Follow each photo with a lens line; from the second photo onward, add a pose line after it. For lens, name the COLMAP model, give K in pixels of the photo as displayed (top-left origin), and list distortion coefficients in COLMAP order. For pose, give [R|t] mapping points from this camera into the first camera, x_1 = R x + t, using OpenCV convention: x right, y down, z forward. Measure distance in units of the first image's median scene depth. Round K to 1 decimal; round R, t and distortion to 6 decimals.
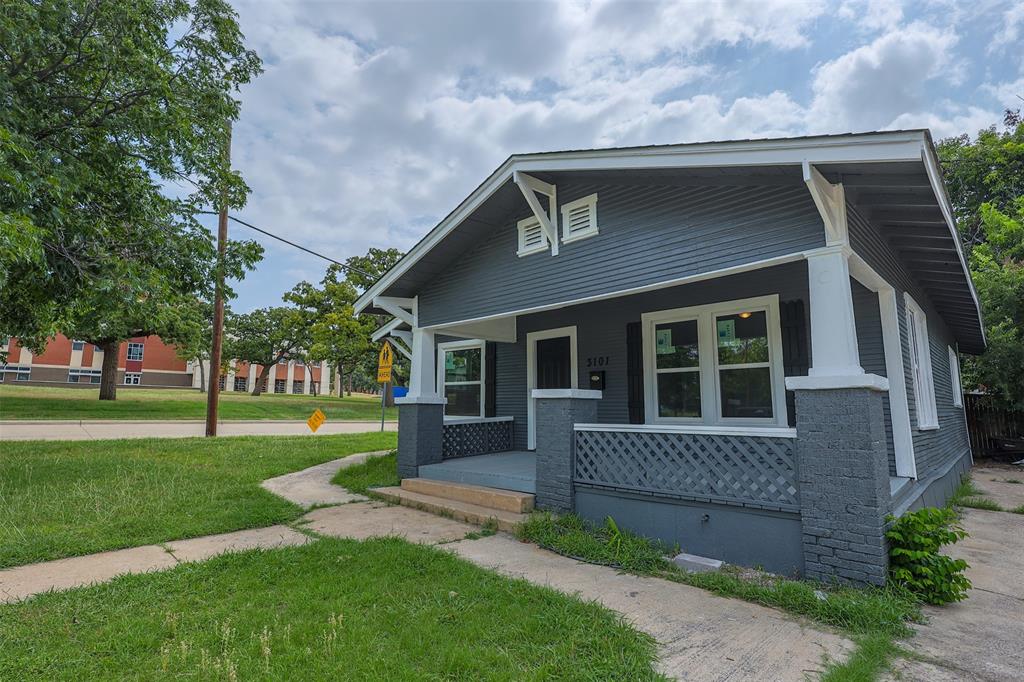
lens RADIAL K [[499.4, 0, 509.7], [0, 499.4, 333.2], [0, 0, 1]] dist [-0.000741, -0.000071]
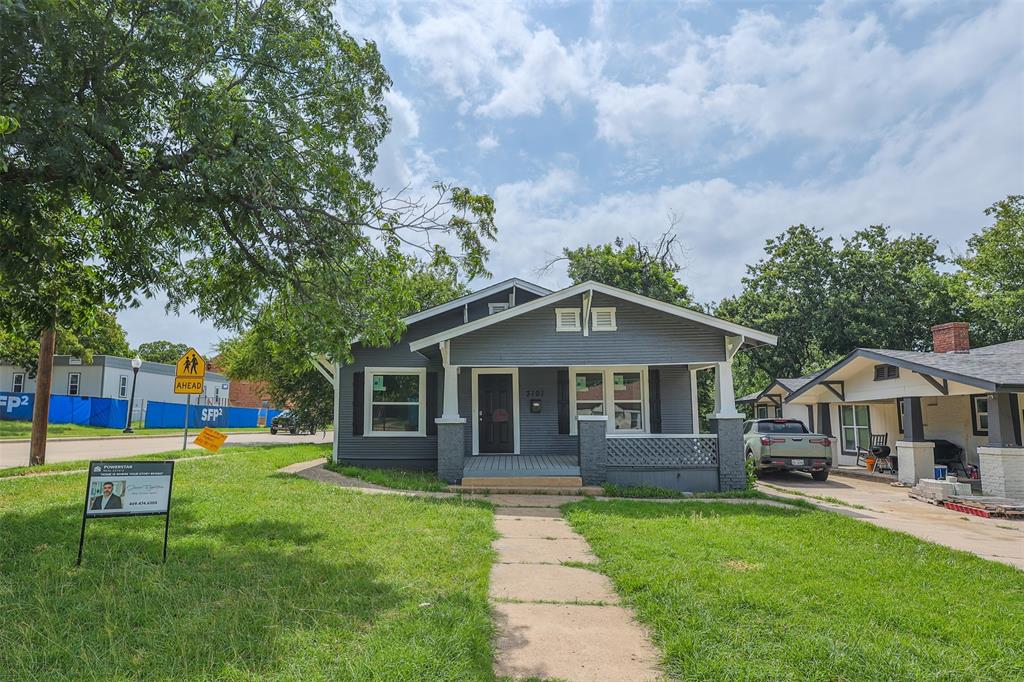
lens RADIAL K [[499.4, 0, 506.8], [0, 499.4, 350.5], [0, 0, 1]] dist [-0.000741, -0.000071]
pose [[0.754071, 0.079850, 0.651921, -0.969212], [-0.092536, 0.995598, -0.014908, -0.045486], [-0.650241, -0.049085, 0.758141, -0.094497]]
